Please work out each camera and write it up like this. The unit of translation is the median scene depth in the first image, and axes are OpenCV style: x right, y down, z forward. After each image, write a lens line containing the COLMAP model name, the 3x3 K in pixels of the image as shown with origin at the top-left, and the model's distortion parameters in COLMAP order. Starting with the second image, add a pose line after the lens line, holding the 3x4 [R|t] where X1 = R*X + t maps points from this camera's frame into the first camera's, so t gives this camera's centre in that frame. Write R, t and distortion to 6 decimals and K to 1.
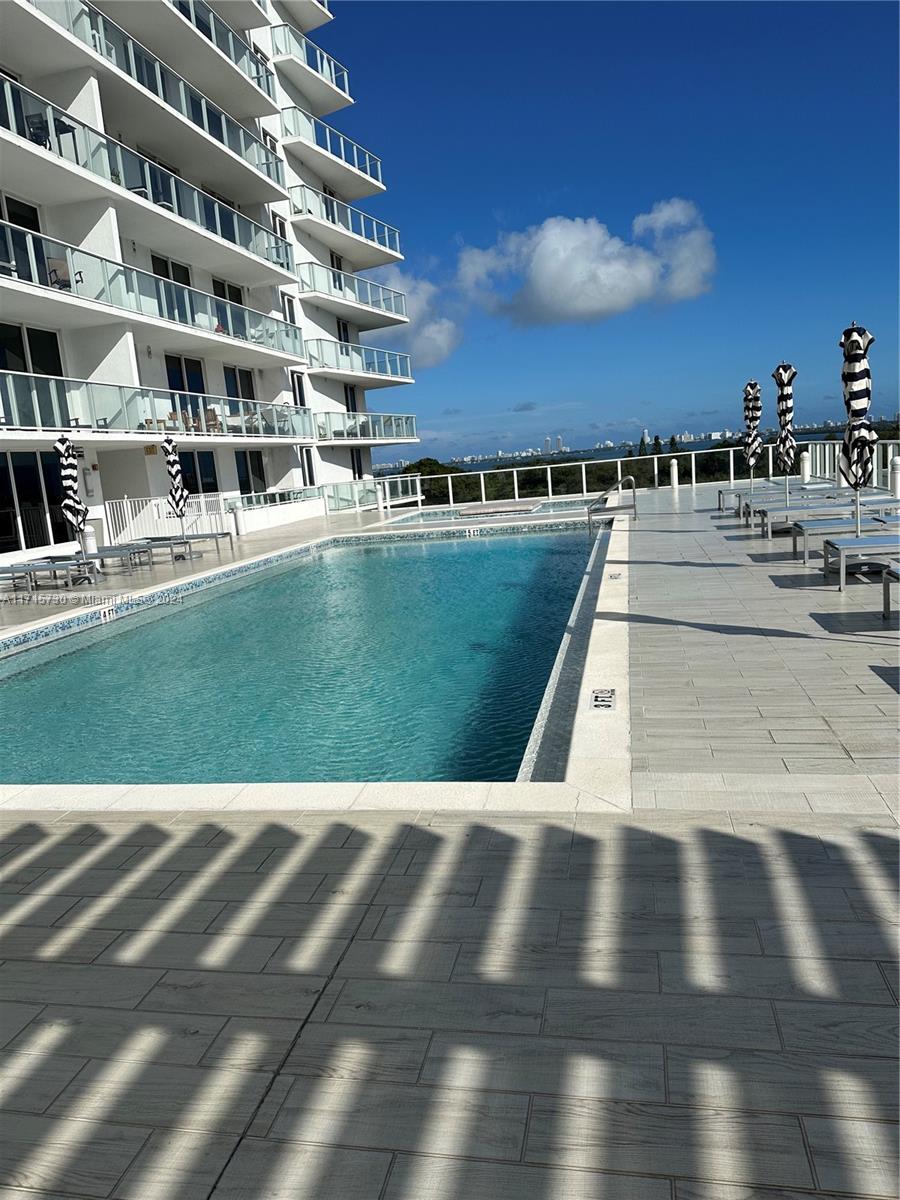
lens RADIAL K [[838.5, 0, 444.2], [0, 838.5, 590.5], [0, 0, 1]] dist [0.118612, -0.165073]
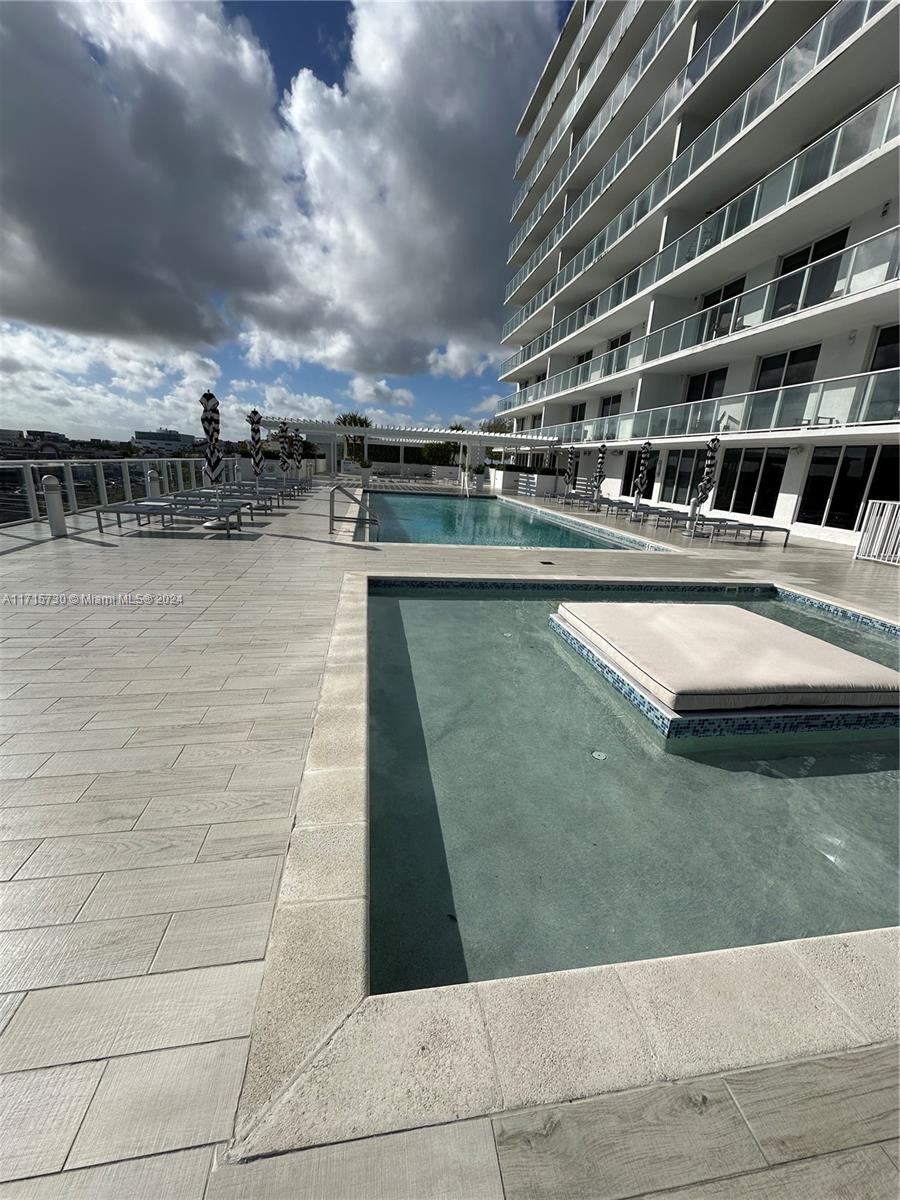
lens RADIAL K [[479.4, 0, 450.0], [0, 479.4, 600.9], [0, 0, 1]] dist [-0.005276, 0.000248]
pose [[-0.929202, 0.136908, -0.343277, 0.312272], [-0.029742, 0.898137, 0.438709, -0.263423], [0.368372, 0.417859, -0.830479, 1.554675]]
